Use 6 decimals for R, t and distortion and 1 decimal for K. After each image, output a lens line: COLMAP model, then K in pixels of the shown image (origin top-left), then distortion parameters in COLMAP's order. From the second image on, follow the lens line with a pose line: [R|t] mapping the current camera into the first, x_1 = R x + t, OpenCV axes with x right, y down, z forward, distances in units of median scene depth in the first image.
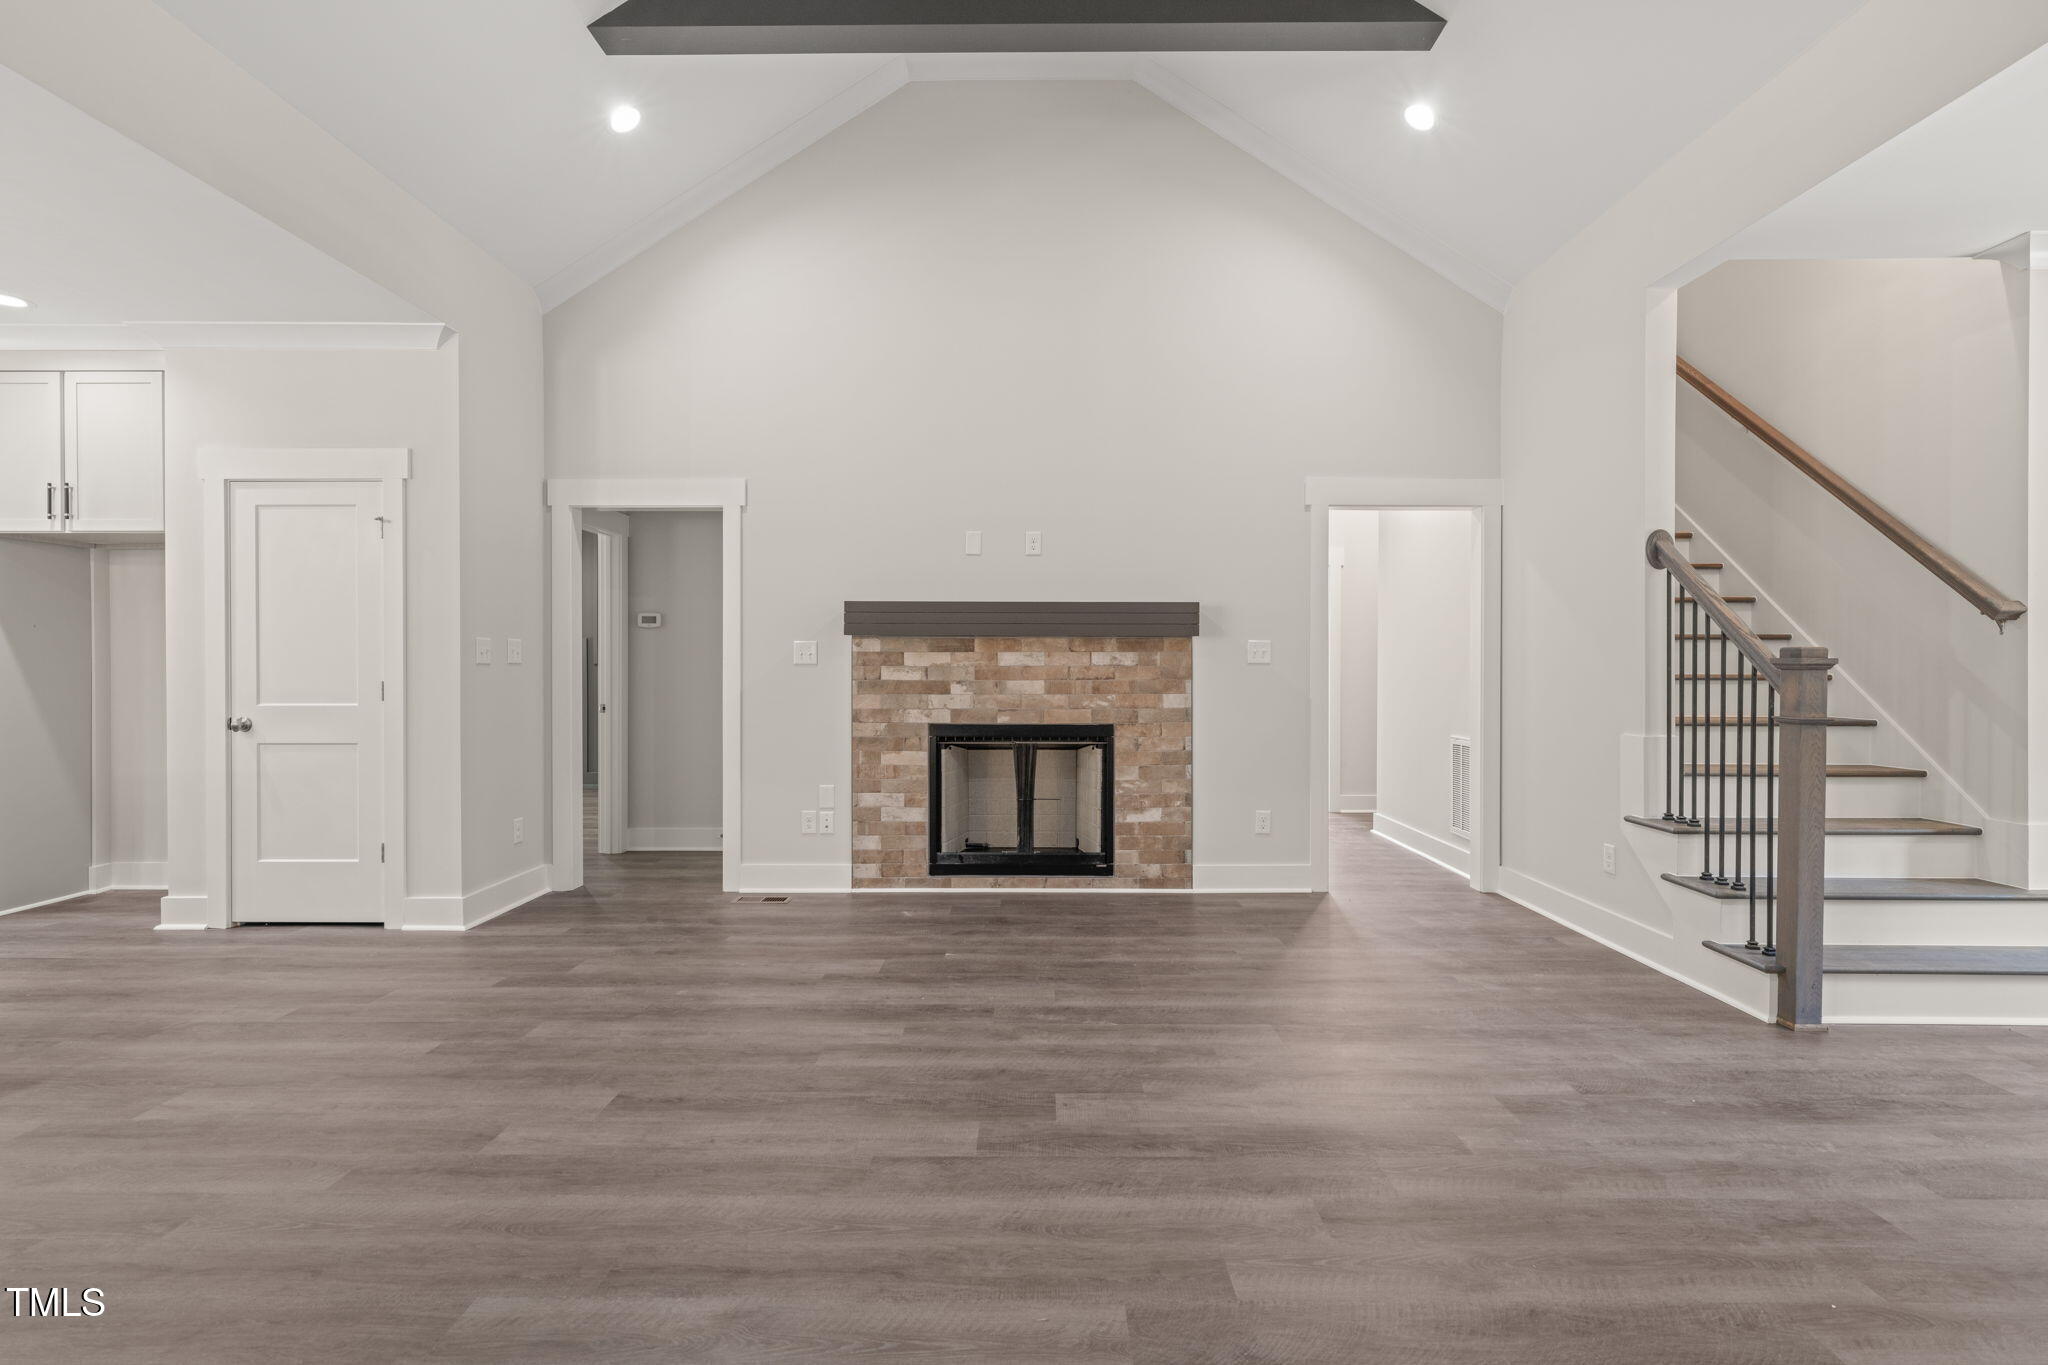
lens RADIAL K [[974.0, 0, 1036.8], [0, 974.0, 678.2], [0, 0, 1]] dist [-0.000972, 0.000576]
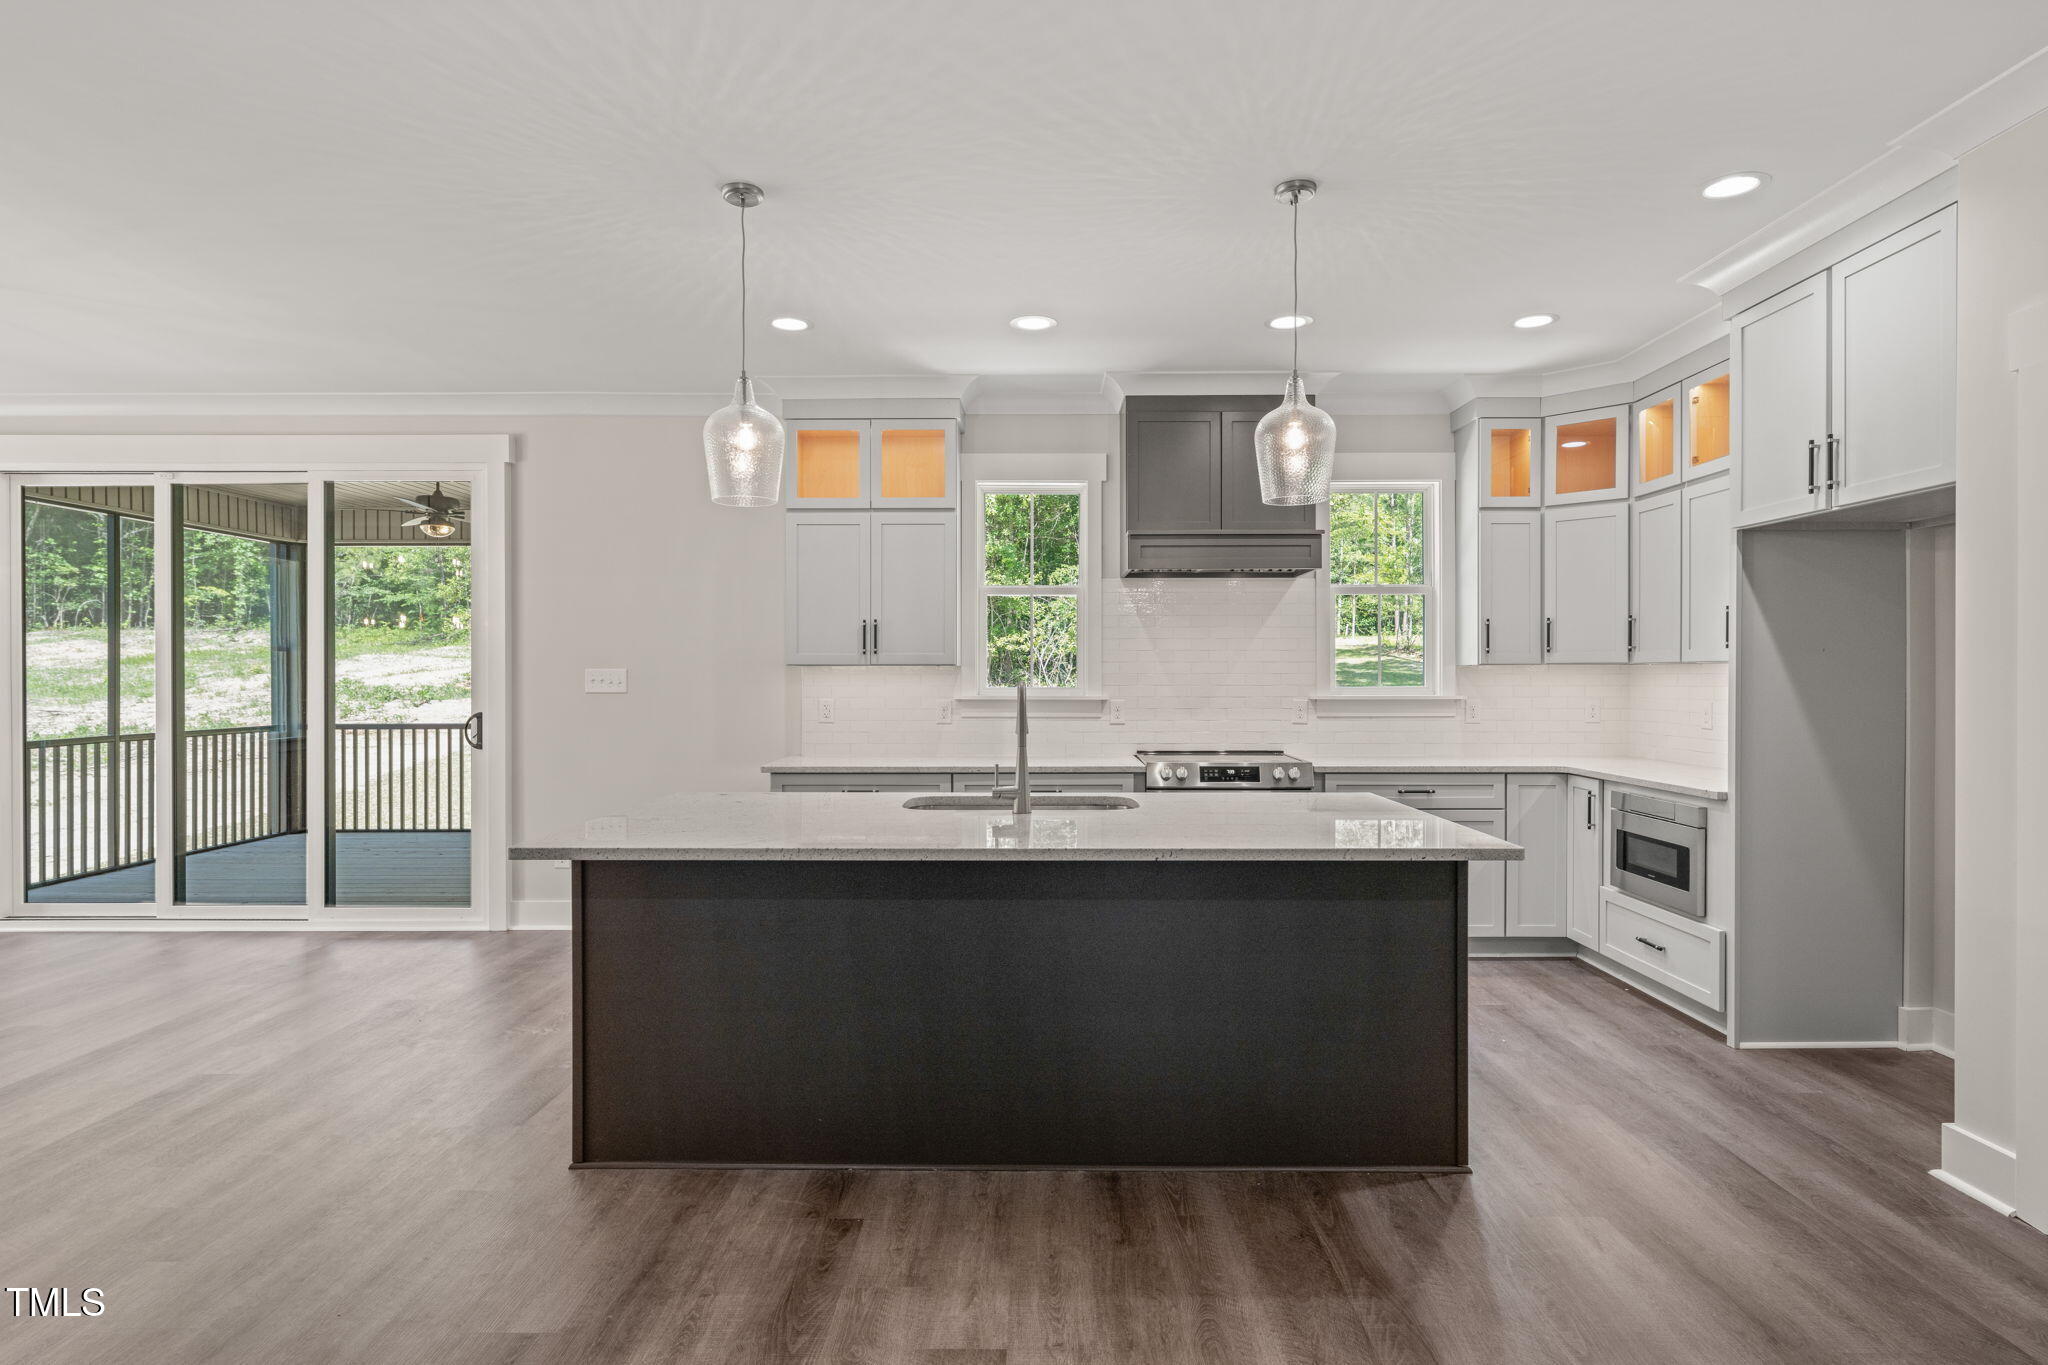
lens RADIAL K [[1086.2, 0, 1025.8], [0, 1086.2, 675.6], [0, 0, 1]] dist [-0.003356, -0.000623]
pose [[-0.005205, 0.002602, -0.999983, -0.260547], [-0.009389, 0.999952, 0.002651, -0.034285], [0.999942, 0.009403, -0.005180, 0.461345]]
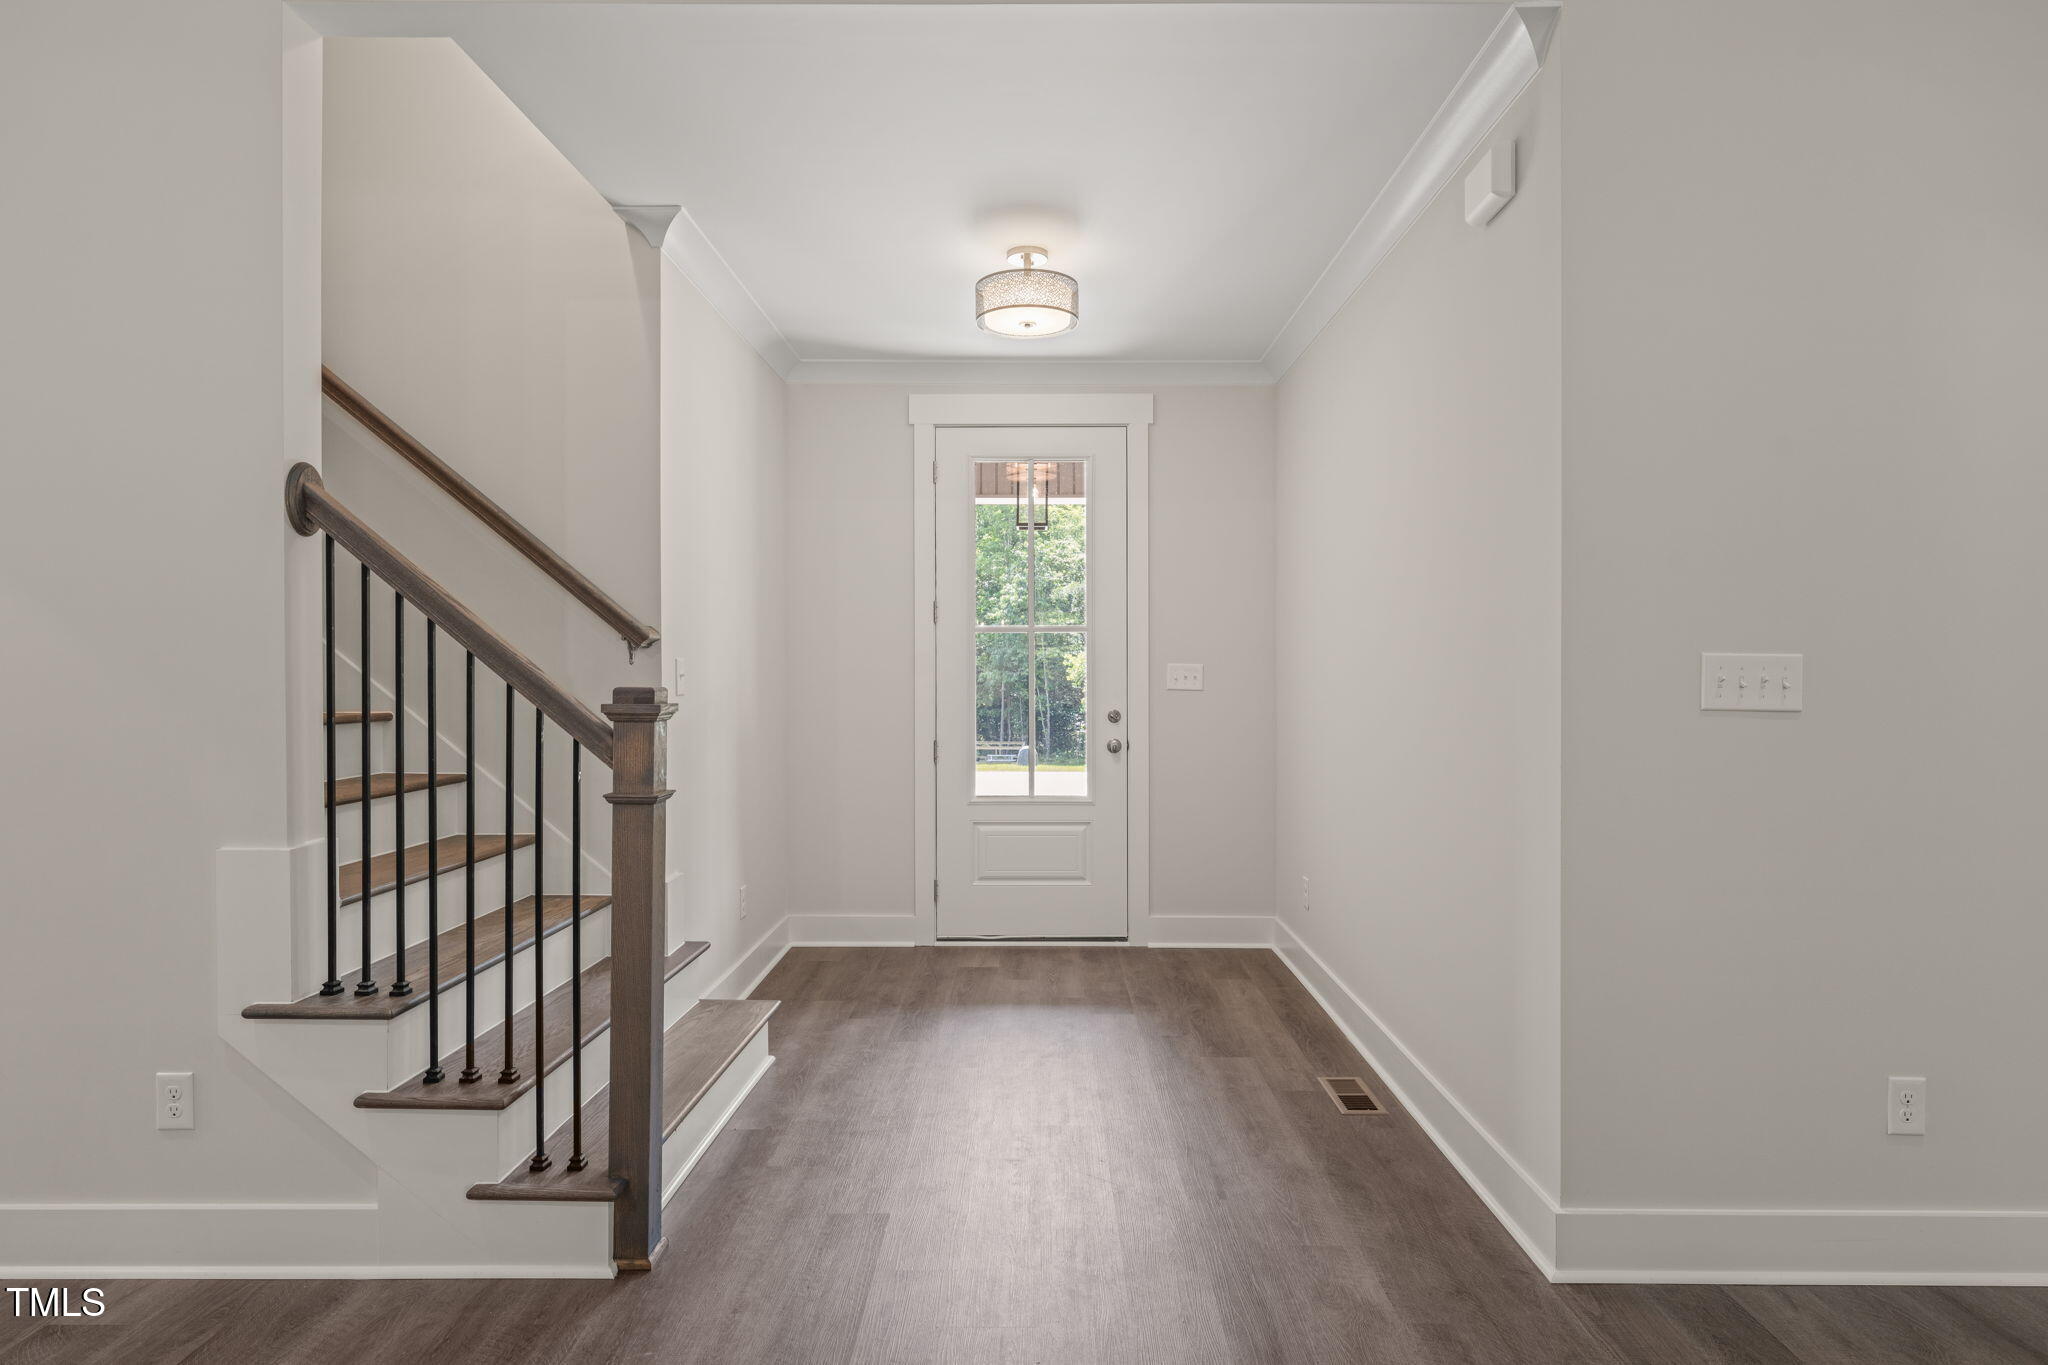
lens RADIAL K [[1086.2, 0, 1031.8], [0, 1086.2, 681.5], [0, 0, 1]] dist [-0.003356, -0.000623]
pose [[0.008009, -0.007384, 0.999941, 0.035330], [0.009384, 0.999929, 0.007309, -0.028136], [-0.999924, 0.009325, 0.008078, 0.529537]]
